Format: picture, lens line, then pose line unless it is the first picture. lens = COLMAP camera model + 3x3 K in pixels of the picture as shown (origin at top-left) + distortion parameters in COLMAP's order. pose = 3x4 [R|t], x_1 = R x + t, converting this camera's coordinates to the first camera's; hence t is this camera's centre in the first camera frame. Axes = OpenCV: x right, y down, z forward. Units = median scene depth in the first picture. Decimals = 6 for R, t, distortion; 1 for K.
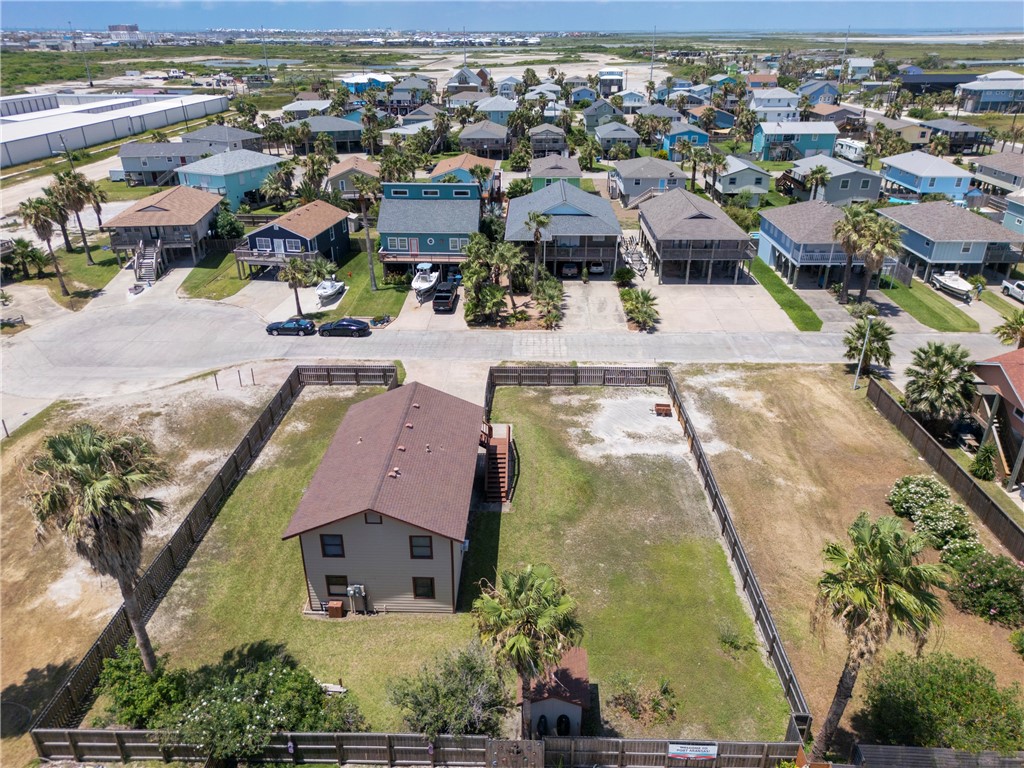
lens RADIAL K [[727.0, 0, 512.0], [0, 727.0, 384.0], [0, 0, 1]] dist [0.083464, -0.087395]
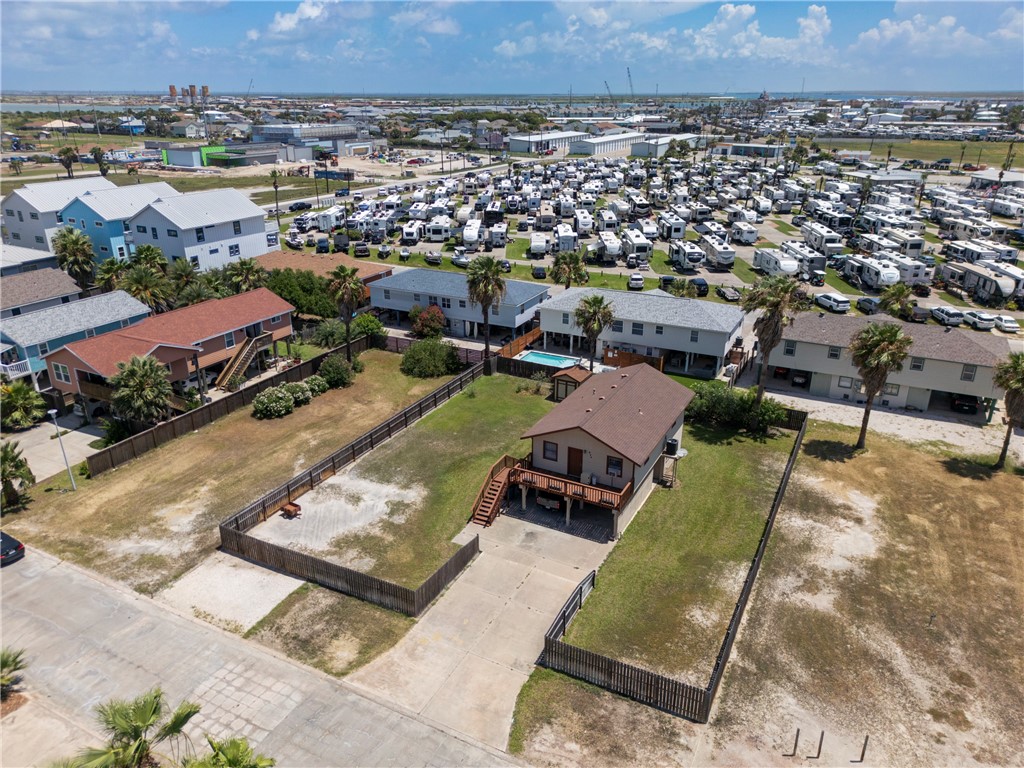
lens RADIAL K [[727.0, 0, 512.0], [0, 727.0, 384.0], [0, 0, 1]] dist [0.083464, -0.087395]
pose [[-0.901087, -0.156326, 0.404481, -0.247317], [0.191409, 0.693588, 0.694477, -0.423469], [-0.389108, 0.703205, -0.595061, 0.870303]]
